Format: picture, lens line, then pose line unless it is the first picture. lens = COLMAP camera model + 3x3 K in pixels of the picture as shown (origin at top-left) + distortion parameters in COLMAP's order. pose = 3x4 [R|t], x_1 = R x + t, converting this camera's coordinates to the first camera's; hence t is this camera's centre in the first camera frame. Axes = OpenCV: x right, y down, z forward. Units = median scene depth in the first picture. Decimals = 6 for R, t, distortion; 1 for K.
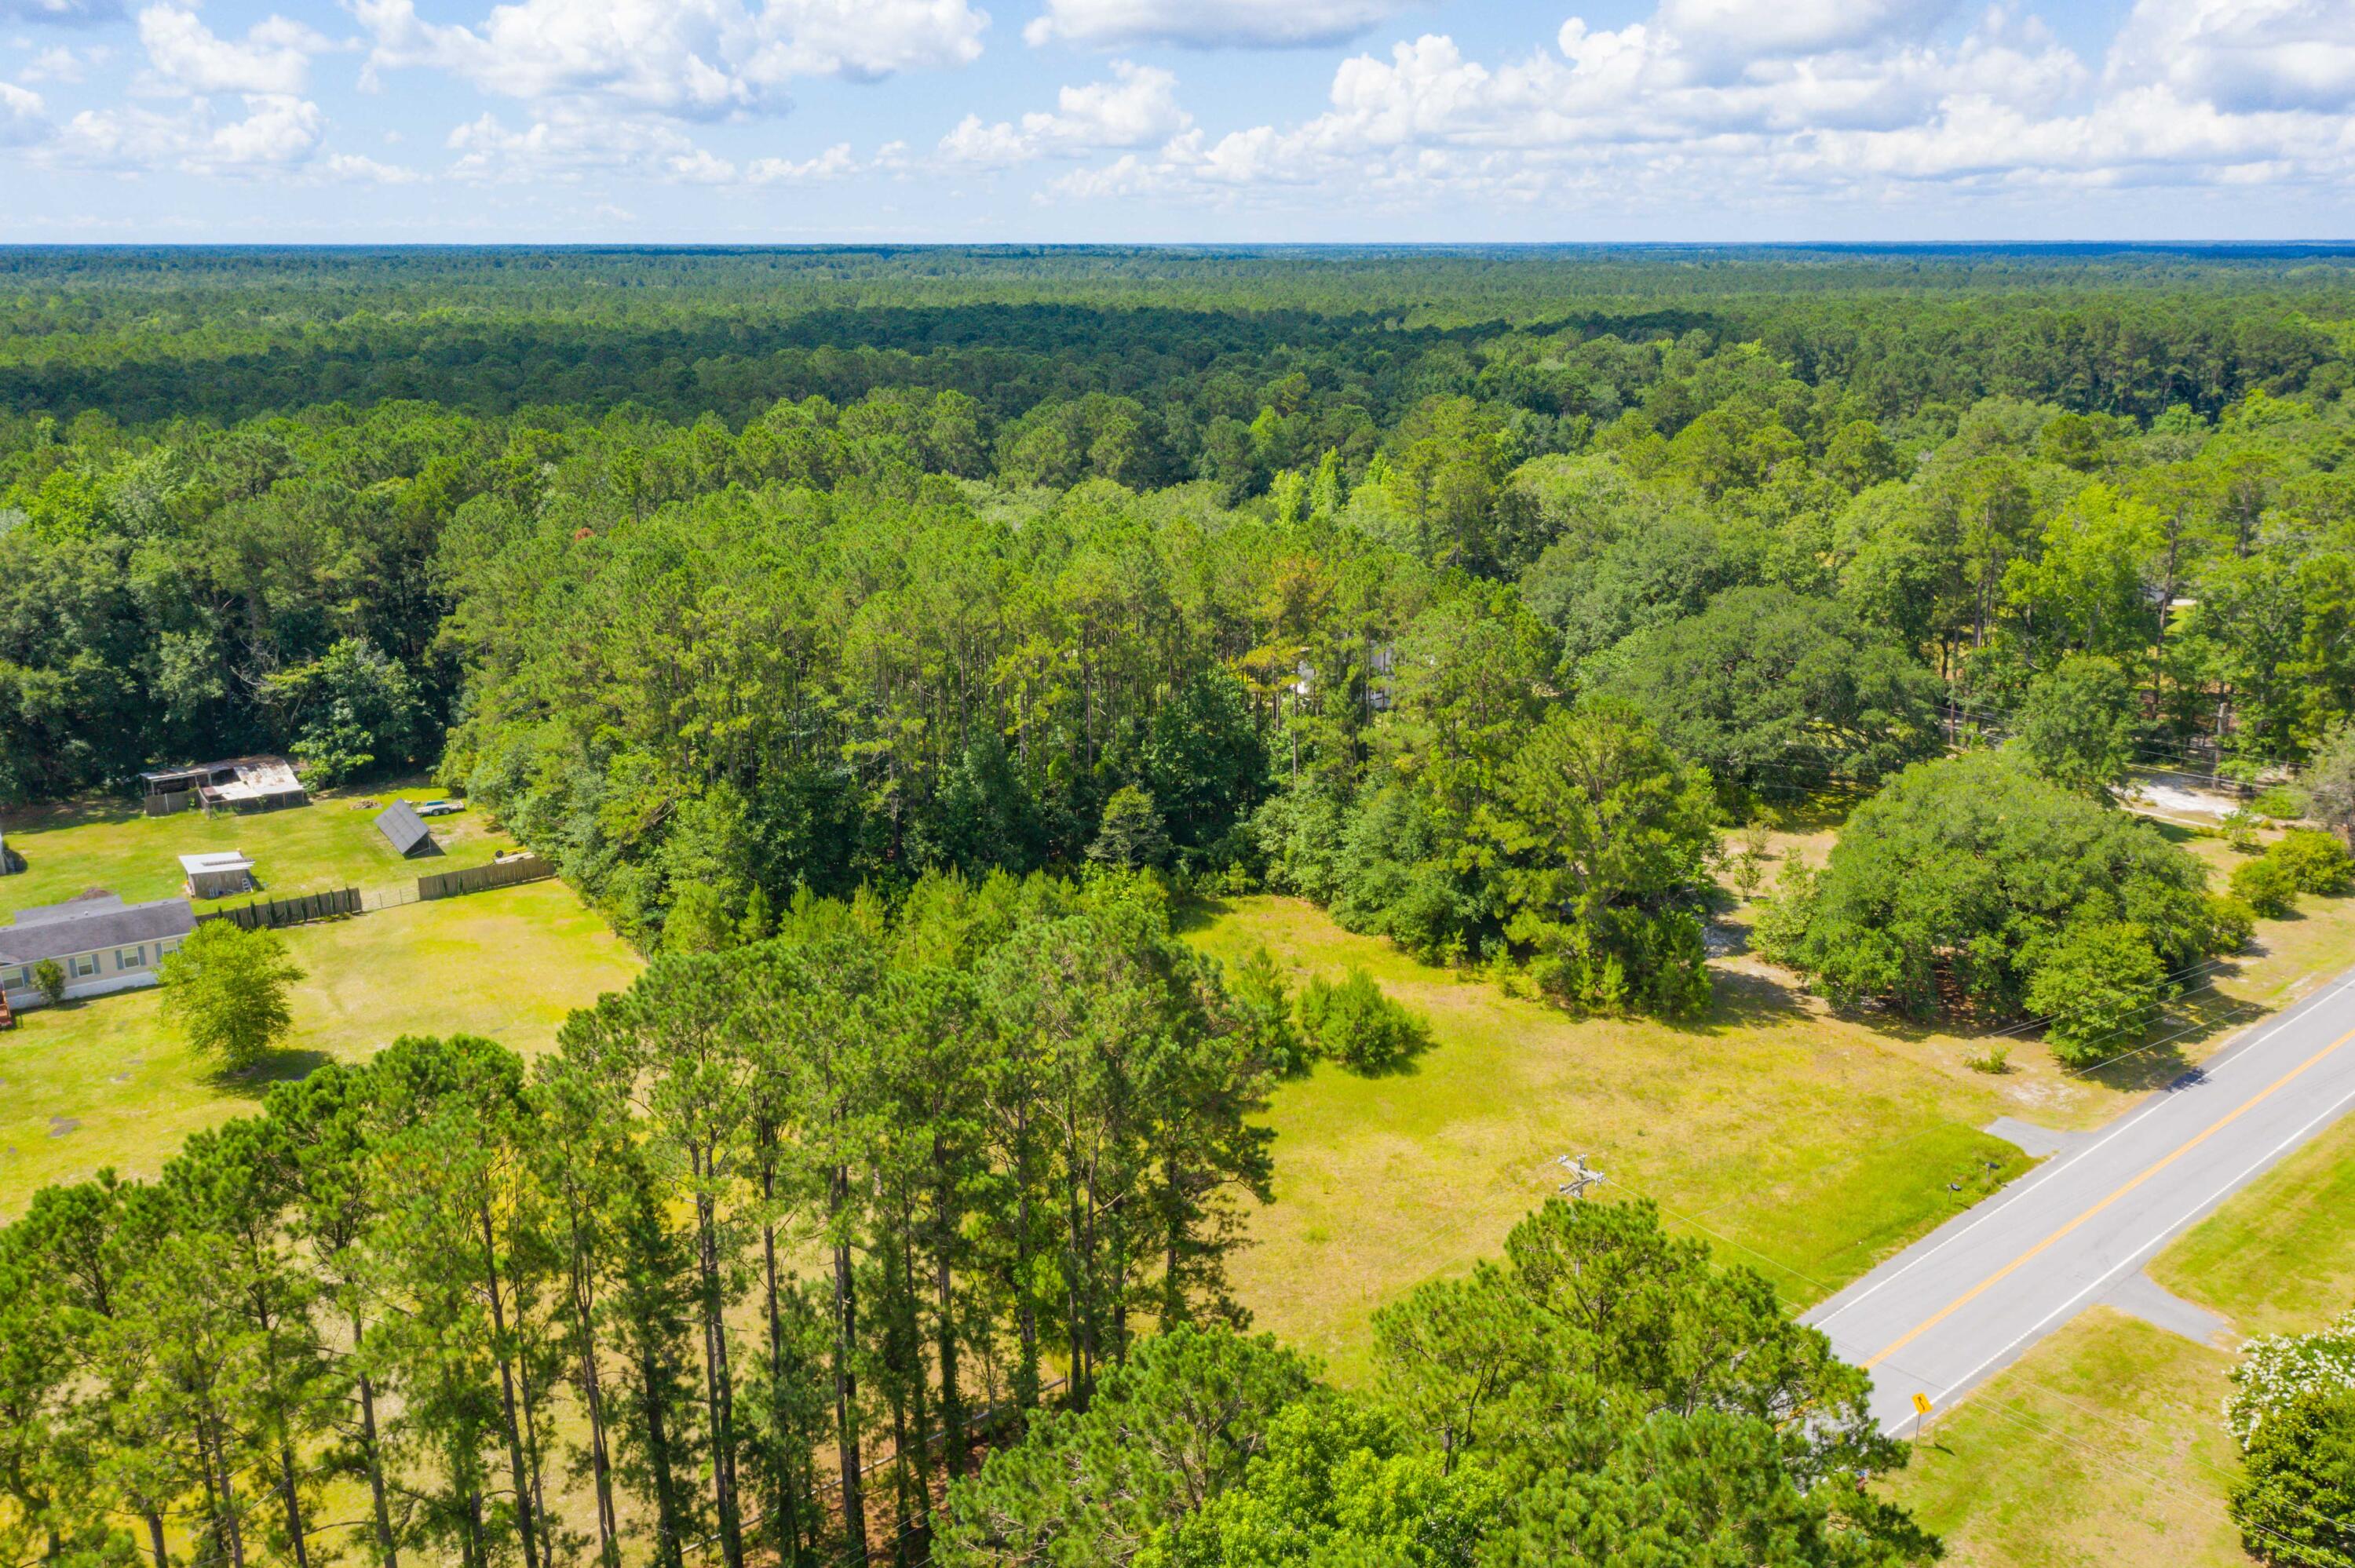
lens RADIAL K [[1933.5, 0, 1177.5], [0, 1933.5, 784.0], [0, 0, 1]] dist [0.004685, 0.003195]
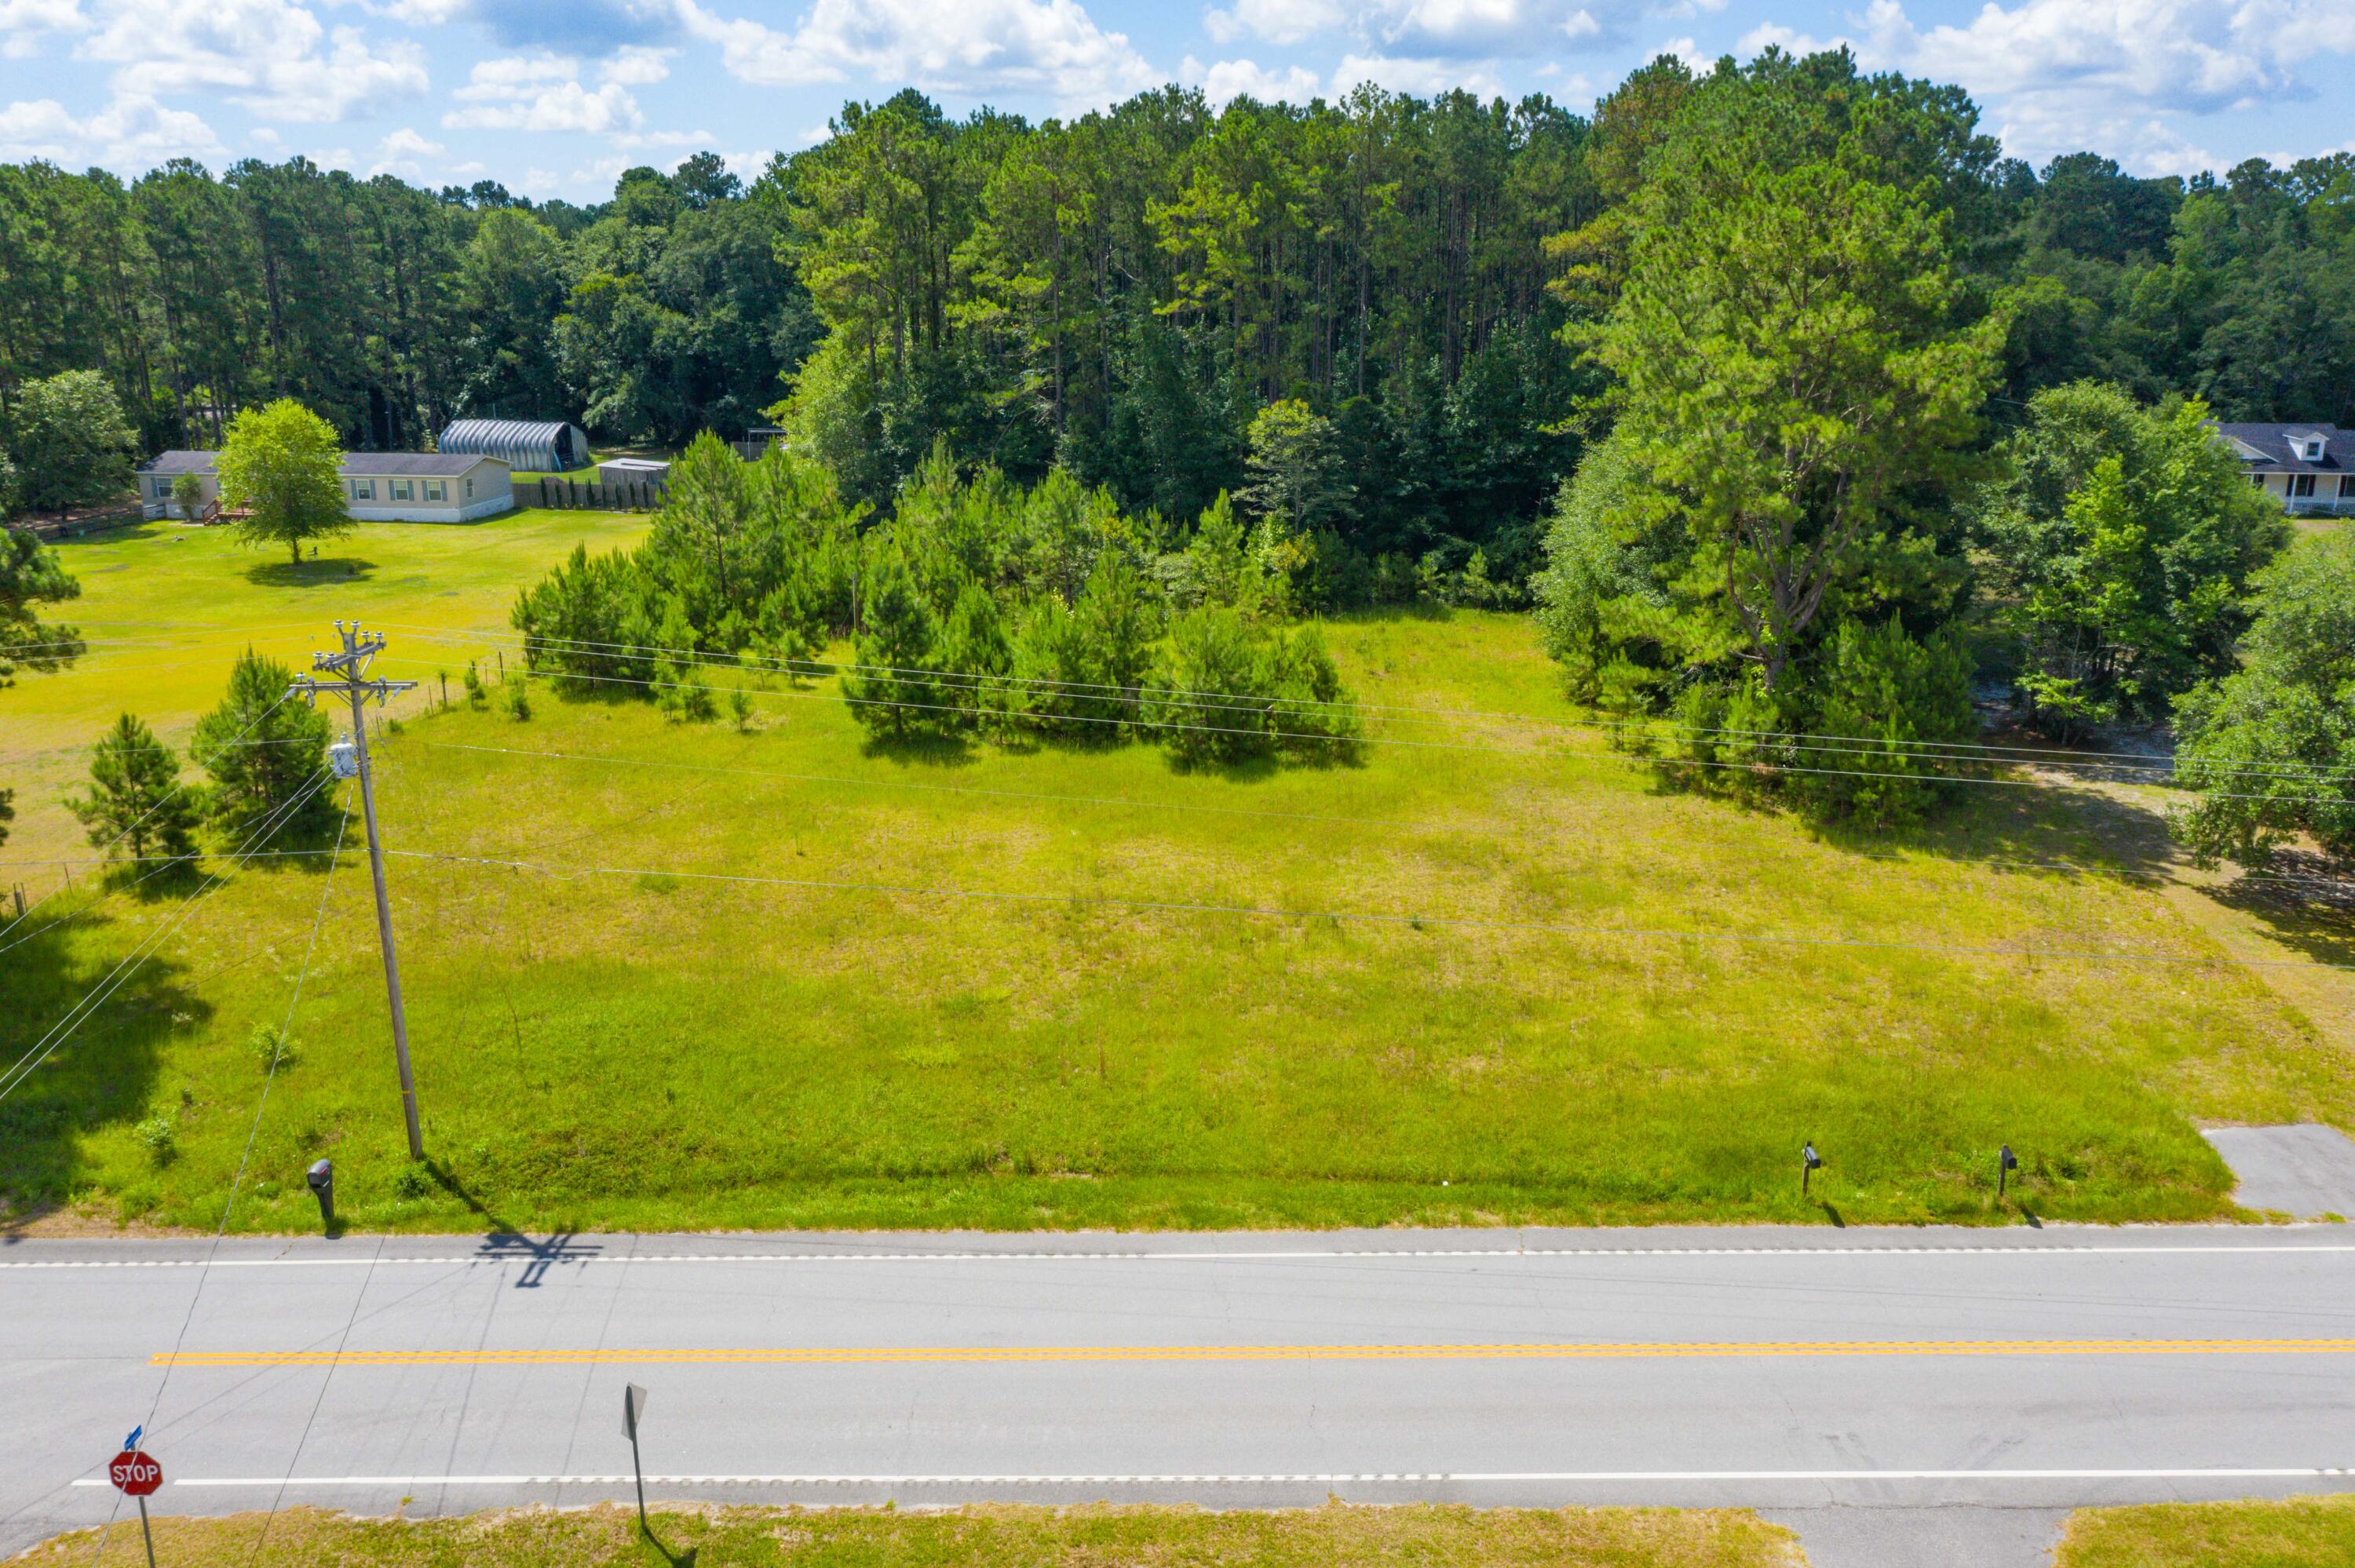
lens RADIAL K [[1871.9, 0, 1177.0], [0, 1871.9, 789.9], [0, 0, 1]] dist [0.003520, -0.002537]
pose [[0.754954, 0.176174, -0.631670, 0.367901], [-0.173486, 0.982575, 0.066697, 0.095066], [0.632413, 0.059233, 0.772363, 0.445671]]
